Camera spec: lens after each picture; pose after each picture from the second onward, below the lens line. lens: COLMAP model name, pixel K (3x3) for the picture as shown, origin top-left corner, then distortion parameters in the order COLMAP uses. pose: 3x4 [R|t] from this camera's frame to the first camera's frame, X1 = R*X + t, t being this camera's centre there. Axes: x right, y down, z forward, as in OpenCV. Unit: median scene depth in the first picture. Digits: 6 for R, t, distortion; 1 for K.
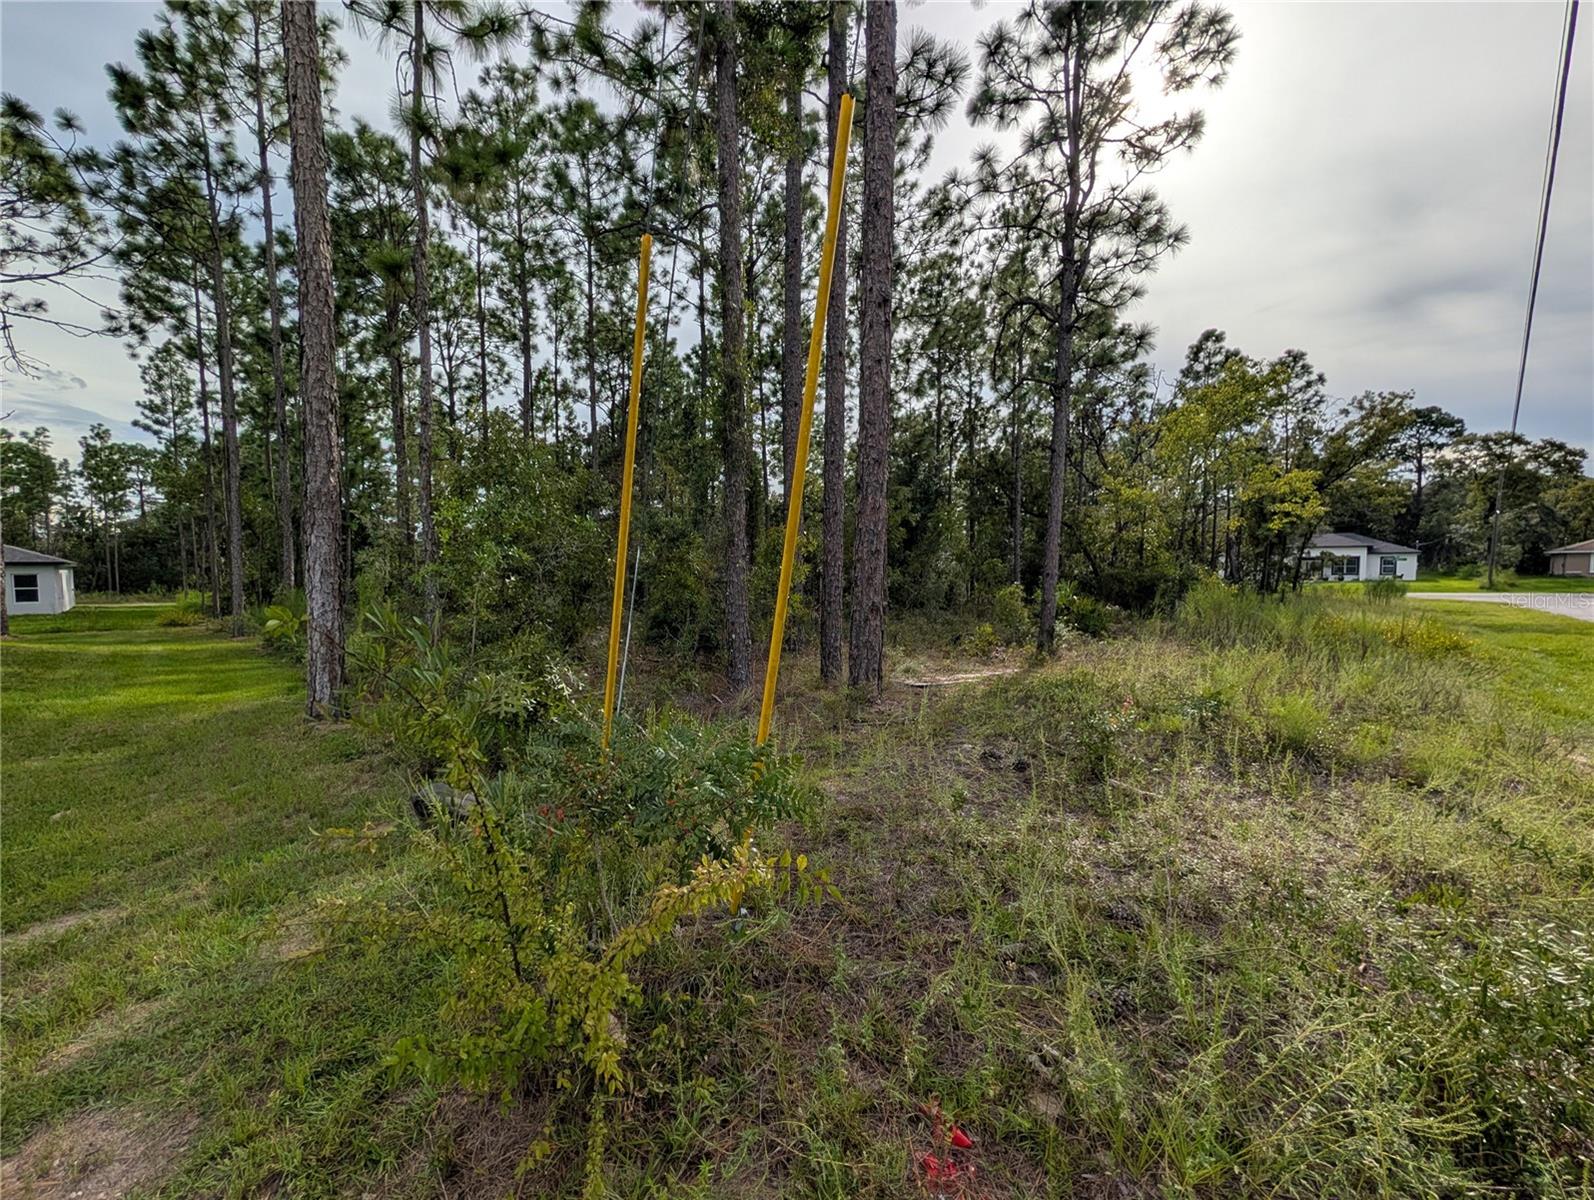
lens RADIAL K [[613.7, 0, 800.7], [0, 613.7, 600.3], [0, 0, 1]] dist [0.003562, -0.002191]
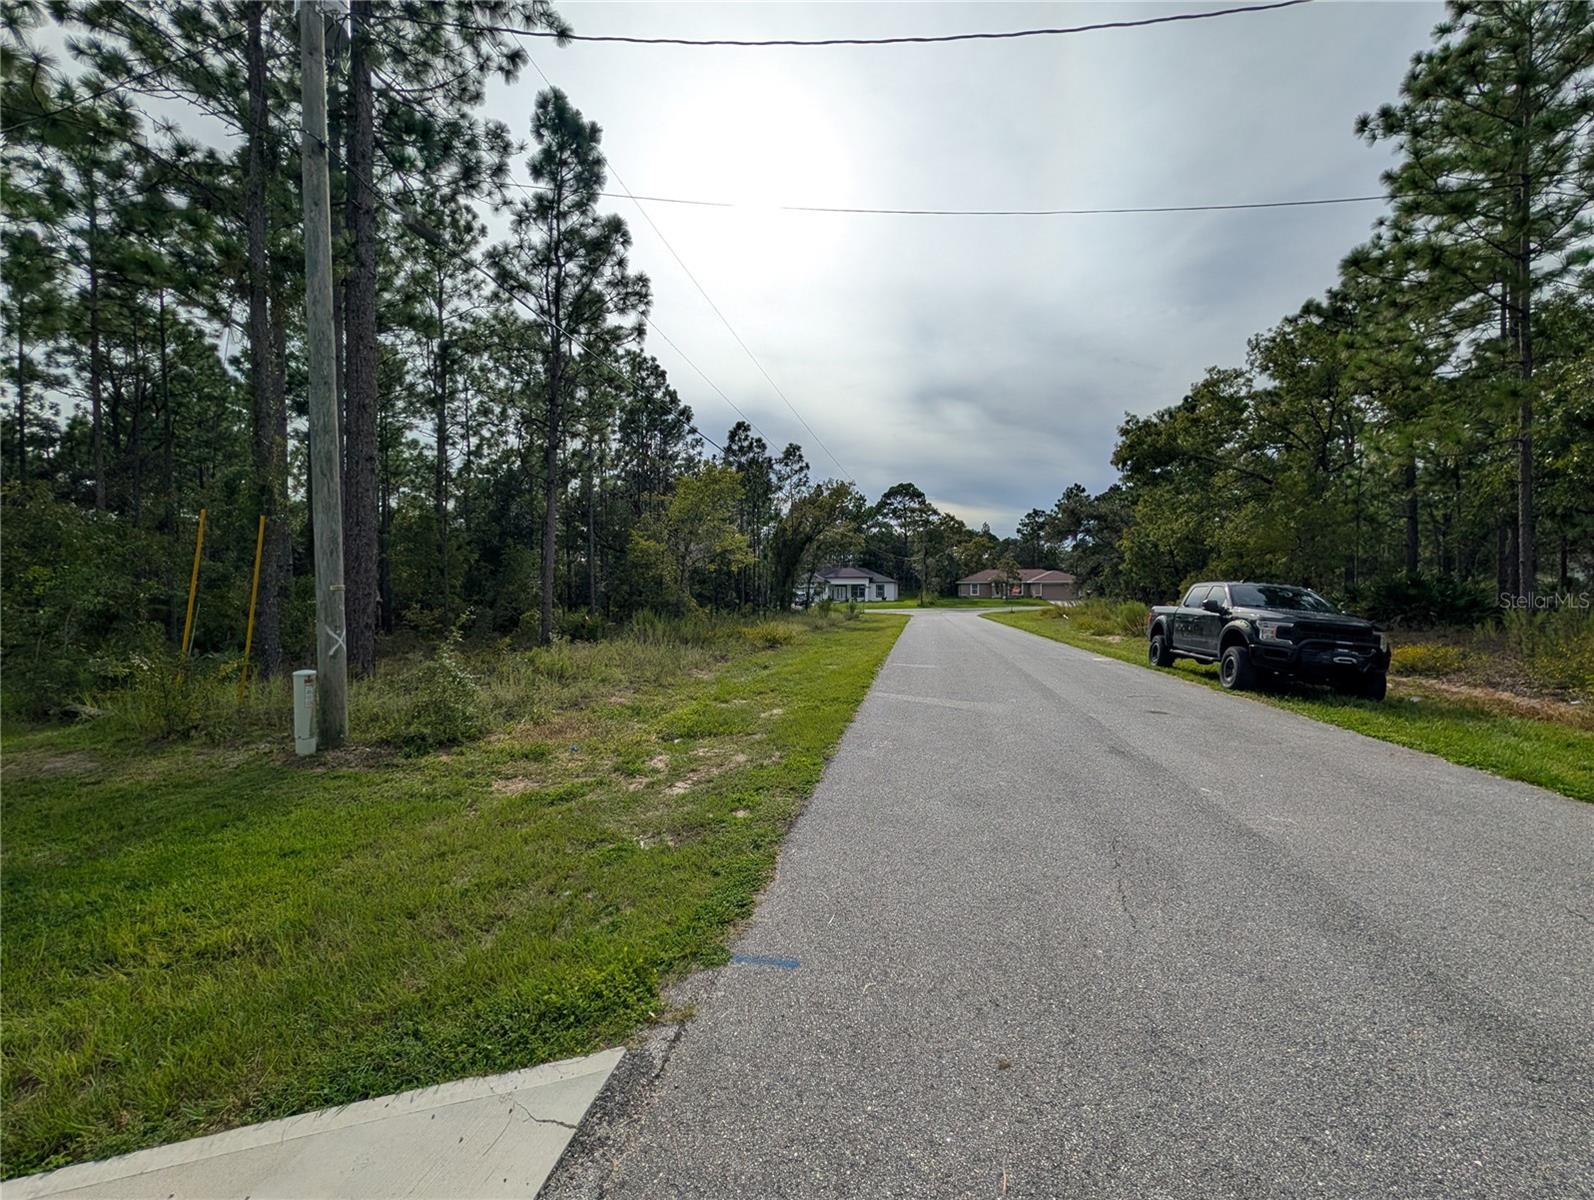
lens RADIAL K [[614.5, 0, 798.1], [0, 614.5, 598.6], [0, 0, 1]] dist [0.002828, -0.000102]
pose [[0.849543, -0.006988, 0.527473, 0.044044], [0.028481, 0.999061, -0.032636, 0.004993], [-0.526750, 0.042749, 0.848945, -0.215184]]
